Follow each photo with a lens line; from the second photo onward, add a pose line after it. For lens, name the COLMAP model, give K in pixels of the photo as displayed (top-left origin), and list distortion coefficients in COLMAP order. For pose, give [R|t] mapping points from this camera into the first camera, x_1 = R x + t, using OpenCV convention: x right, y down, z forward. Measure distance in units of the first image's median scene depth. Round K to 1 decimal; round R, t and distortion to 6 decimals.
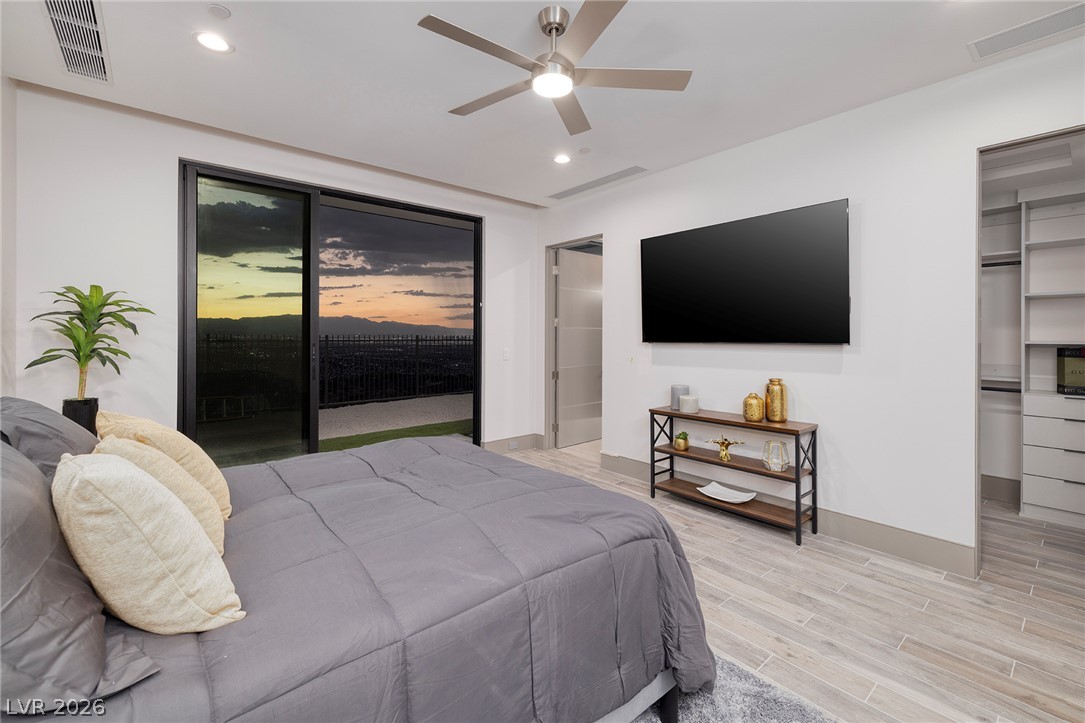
lens RADIAL K [[461.5, 0, 559.1], [0, 461.5, 334.4], [0, 0, 1]] dist [0.004549, -0.000588]
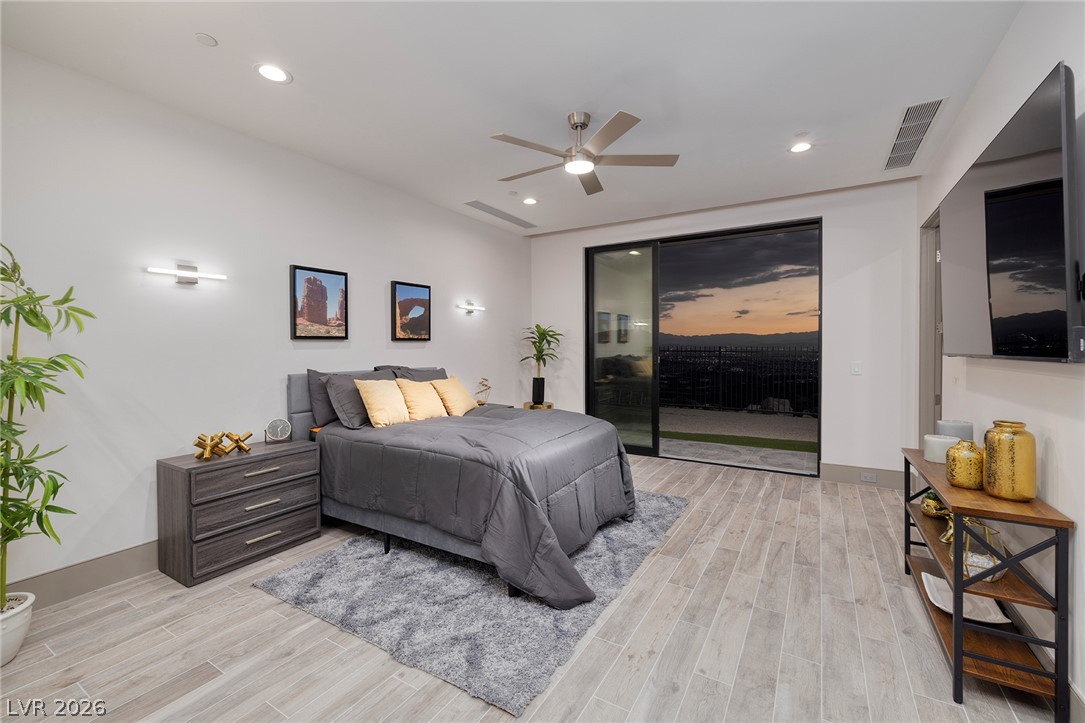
lens RADIAL K [[461.5, 0, 544.2], [0, 461.5, 355.6], [0, 0, 1]] dist [0.004549, -0.000588]
pose [[0.311901, 0.011393, -0.950046, 0.921435], [0.008854, 0.999850, 0.014897, 0.004593], [0.950073, -0.013059, 0.311754, 0.331177]]
